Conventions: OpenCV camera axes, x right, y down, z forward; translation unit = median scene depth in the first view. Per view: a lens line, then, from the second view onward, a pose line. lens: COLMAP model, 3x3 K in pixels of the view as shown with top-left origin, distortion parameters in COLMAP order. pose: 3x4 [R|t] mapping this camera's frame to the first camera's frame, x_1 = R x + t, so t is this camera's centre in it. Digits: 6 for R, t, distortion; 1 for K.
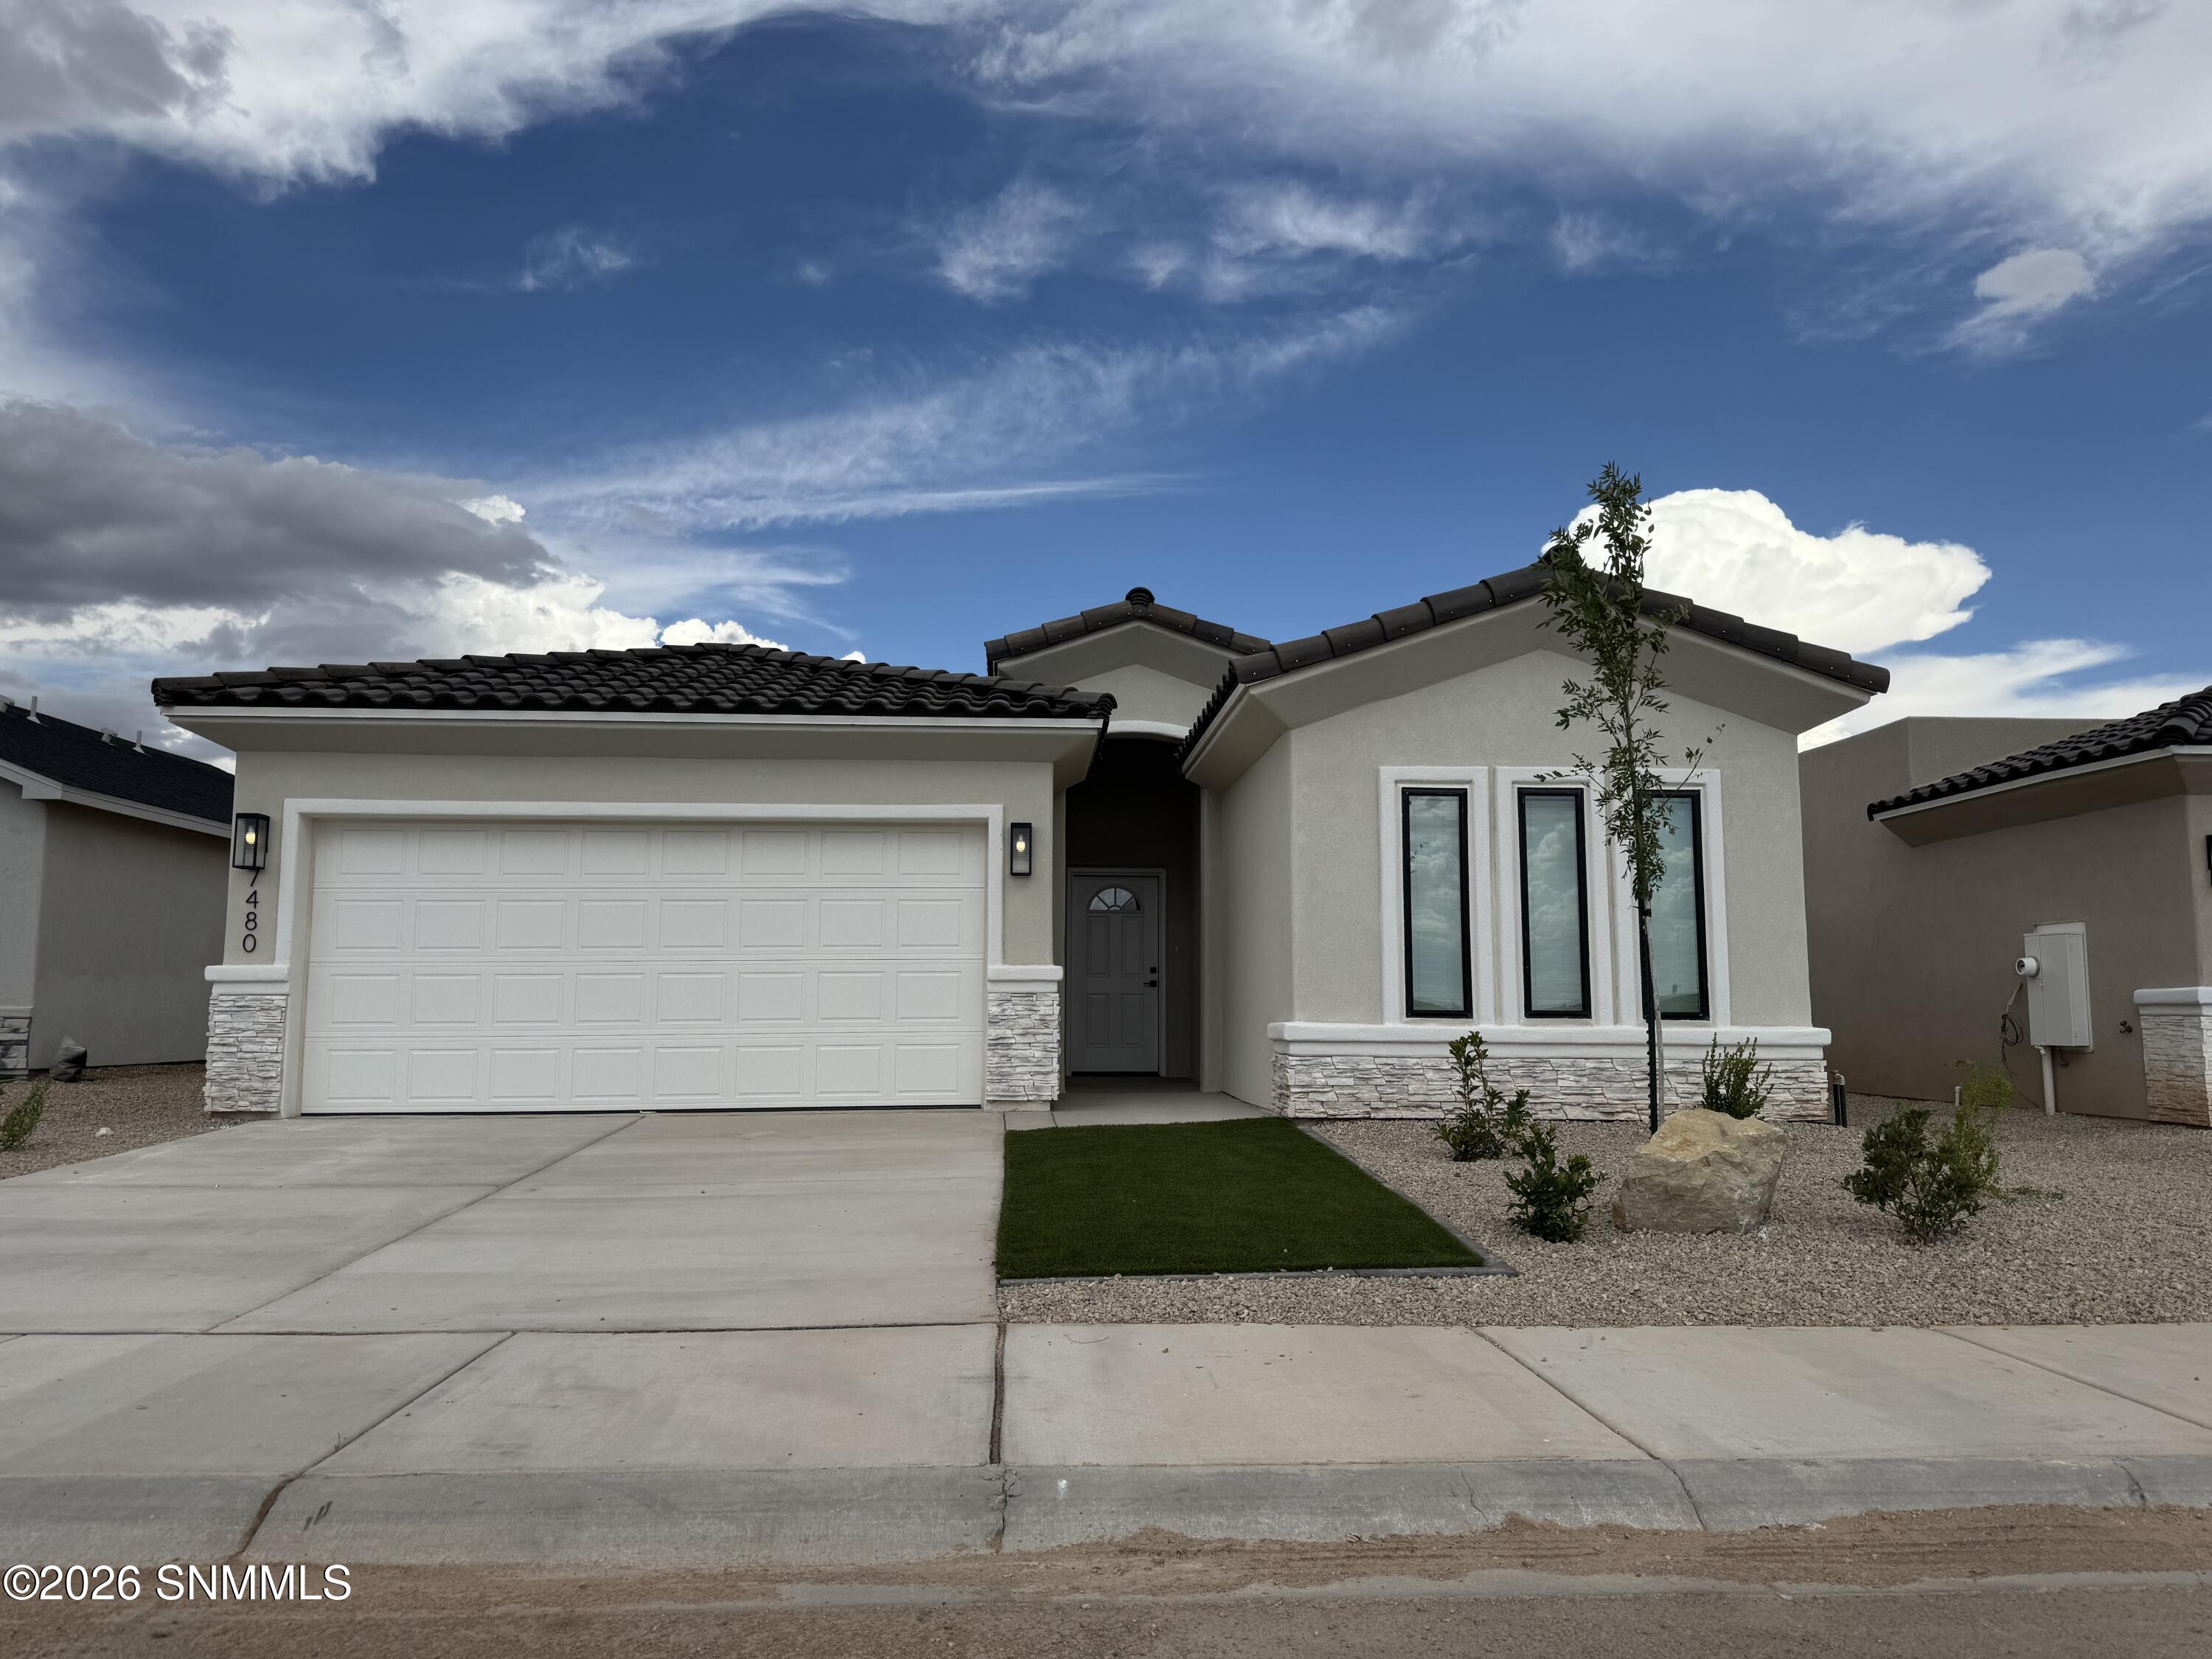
lens RADIAL K [[1551.8, 0, 1094.0], [0, 1551.8, 828.6], [0, 0, 1]] dist [0.098379, -0.125555]
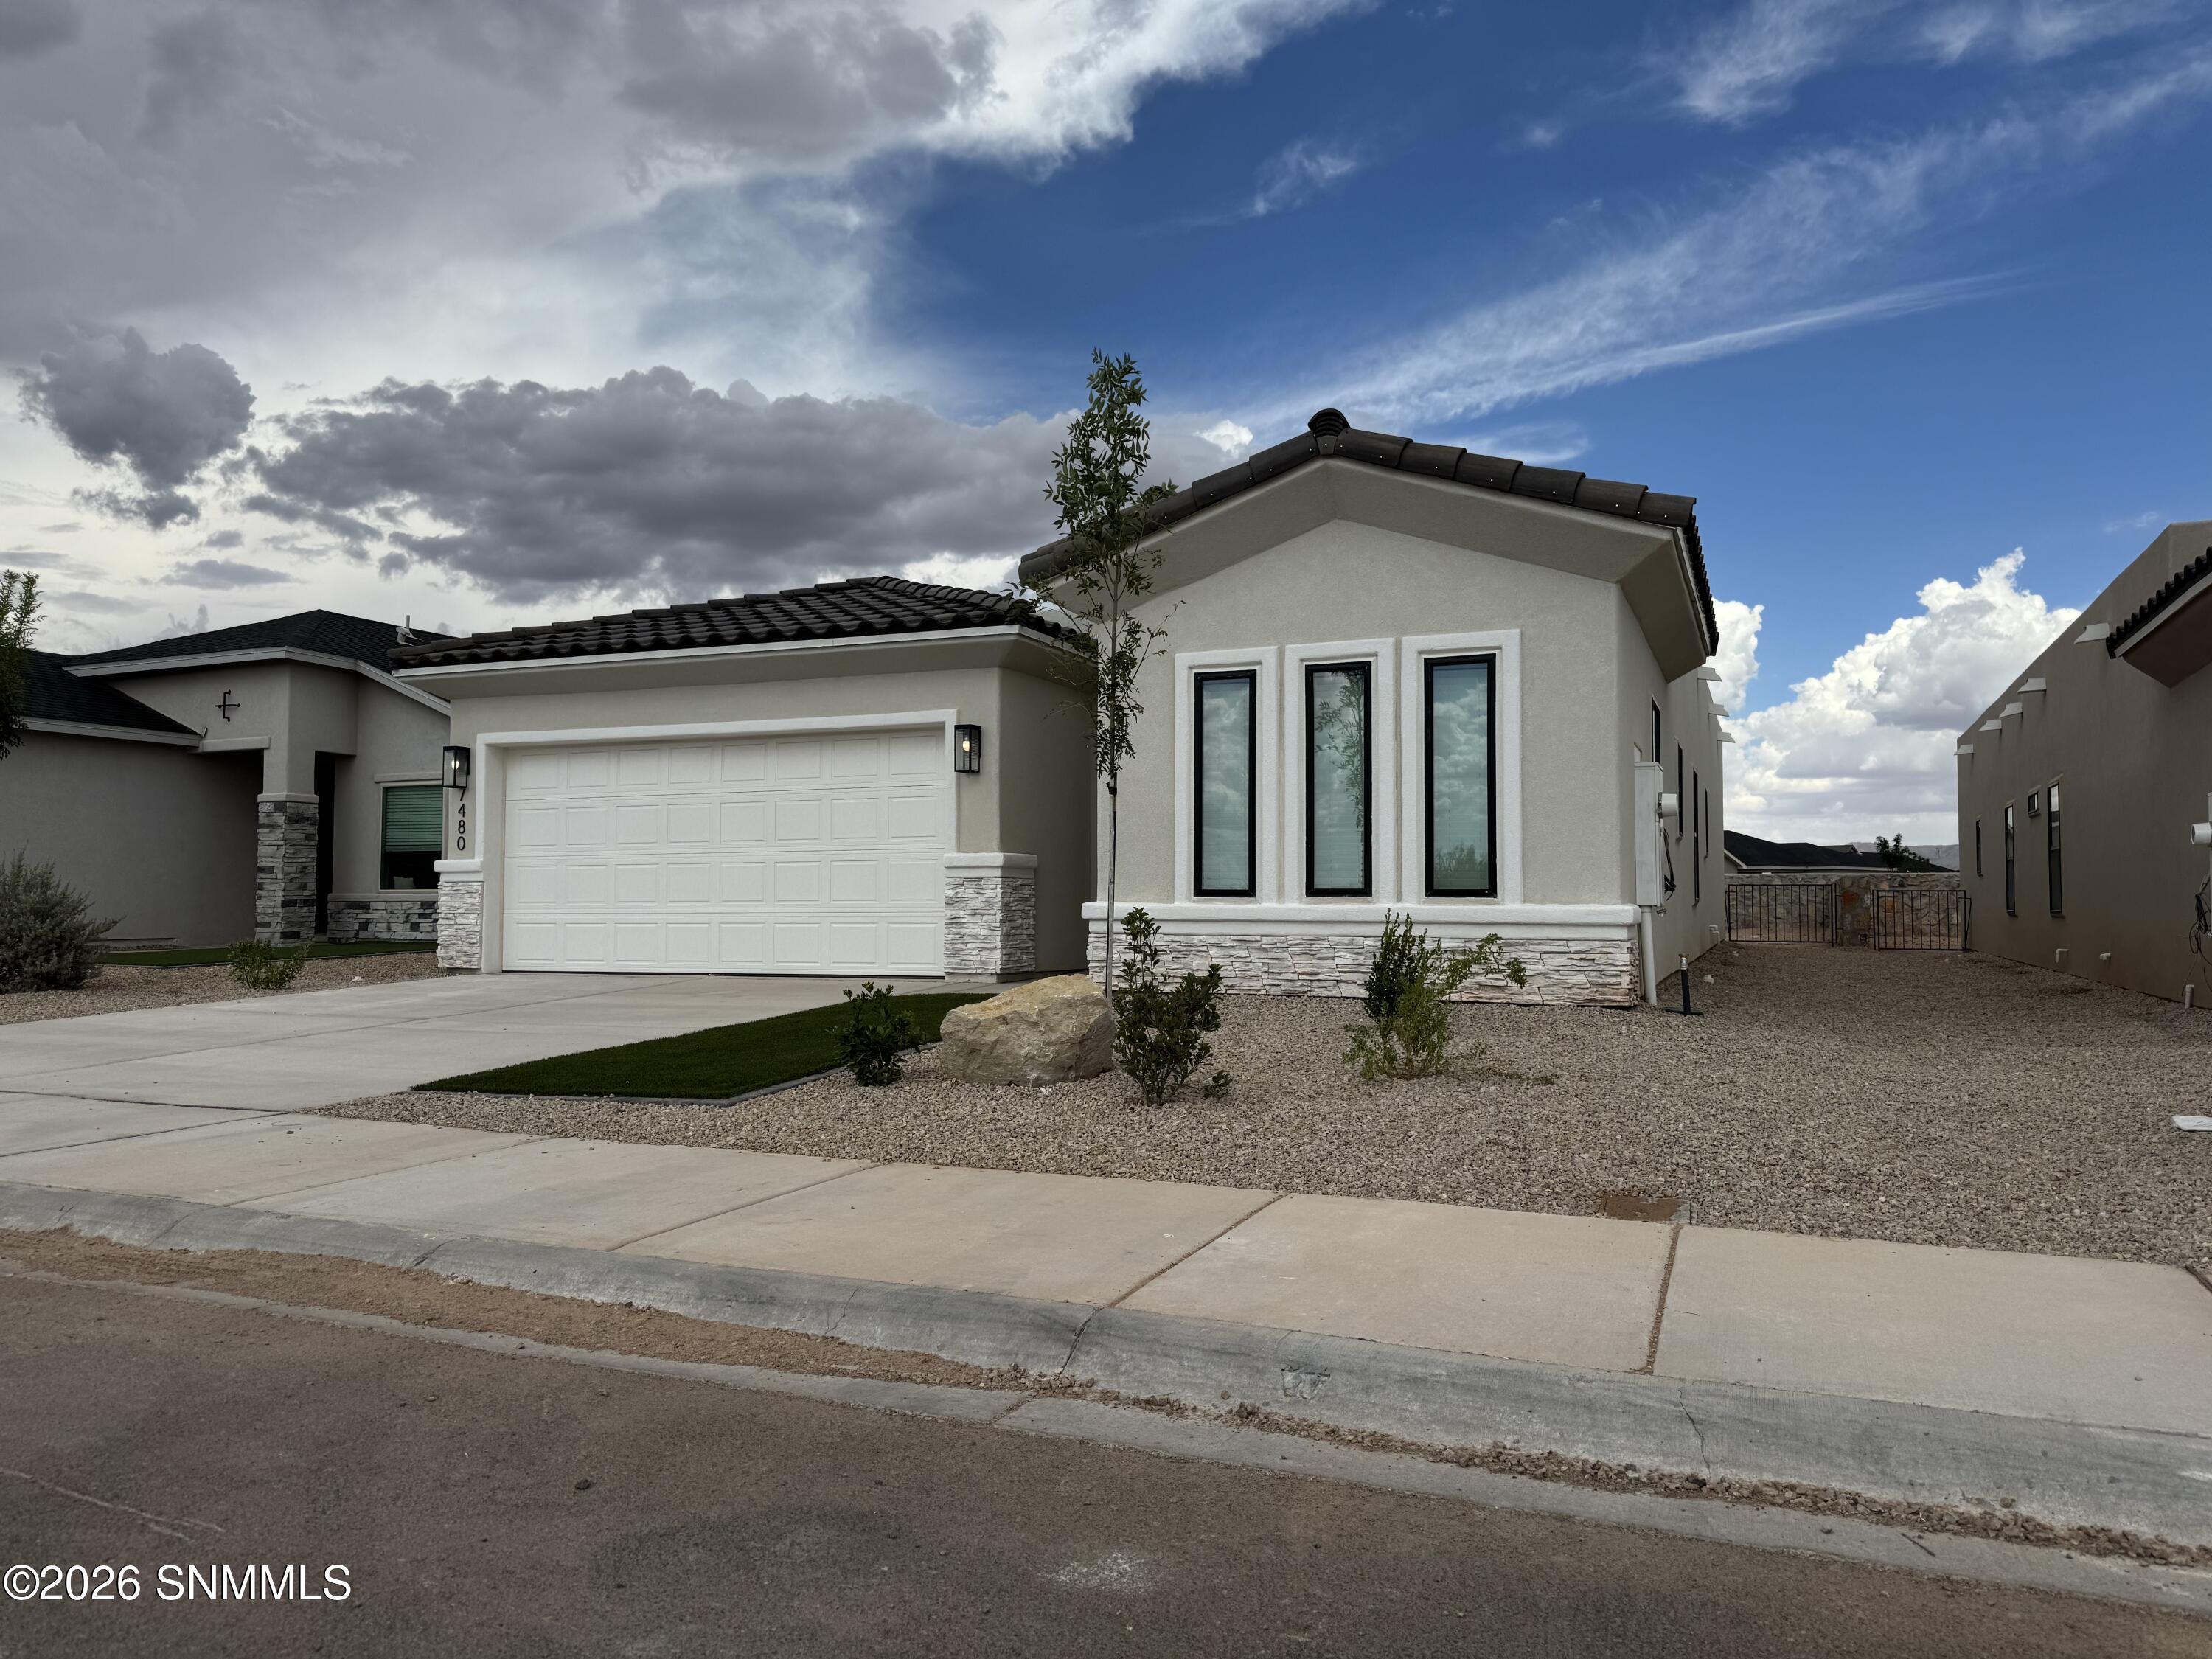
lens RADIAL K [[1551.8, 0, 1094.0], [0, 1551.8, 828.6], [0, 0, 1]] dist [0.098379, -0.125555]
pose [[0.893913, -0.021874, -0.447706, 0.544822], [0.051639, 0.997184, 0.054385, 0.015308], [0.445255, -0.071735, 0.892525, 0.051237]]
